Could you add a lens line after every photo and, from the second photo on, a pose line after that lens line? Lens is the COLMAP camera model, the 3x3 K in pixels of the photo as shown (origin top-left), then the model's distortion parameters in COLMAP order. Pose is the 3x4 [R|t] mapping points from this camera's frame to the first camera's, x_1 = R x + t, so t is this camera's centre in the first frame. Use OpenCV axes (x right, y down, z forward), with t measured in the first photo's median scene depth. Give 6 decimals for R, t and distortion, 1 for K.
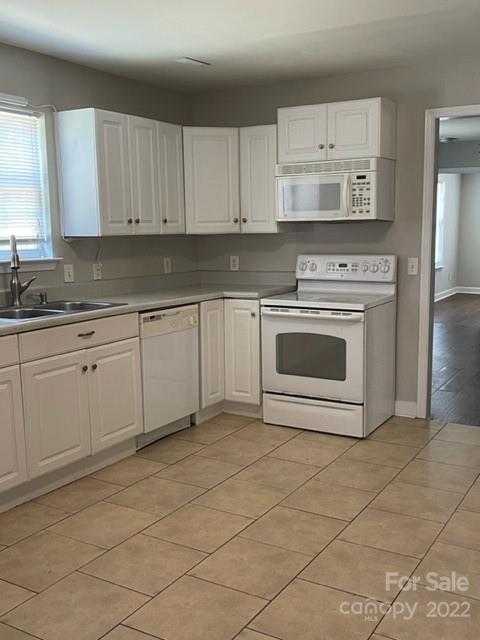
lens RADIAL K [[677.6, 0, 241.4], [0, 677.6, 327.5], [0, 0, 1]] dist [0.020664, 0.007217]
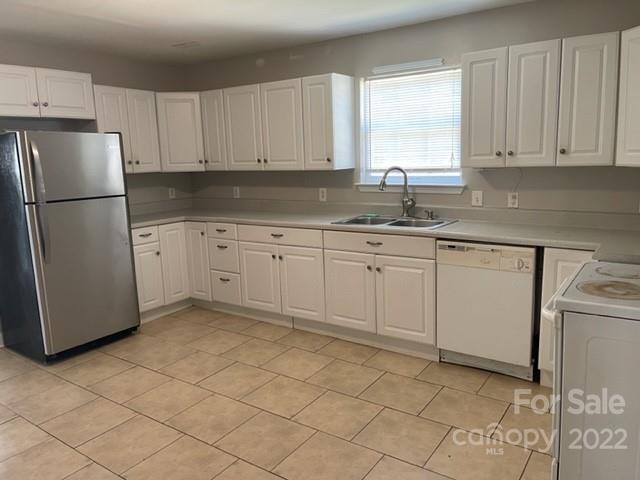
lens RADIAL K [[479.6, 0, 334.0], [0, 479.6, 240.2], [0, 0, 1]] dist [0.048835, -0.069630]
pose [[-0.057044, 0.180767, -0.981870, 0.584954], [-0.123402, 0.974654, 0.186608, -0.135495], [0.990716, 0.131809, -0.033291, 0.805011]]
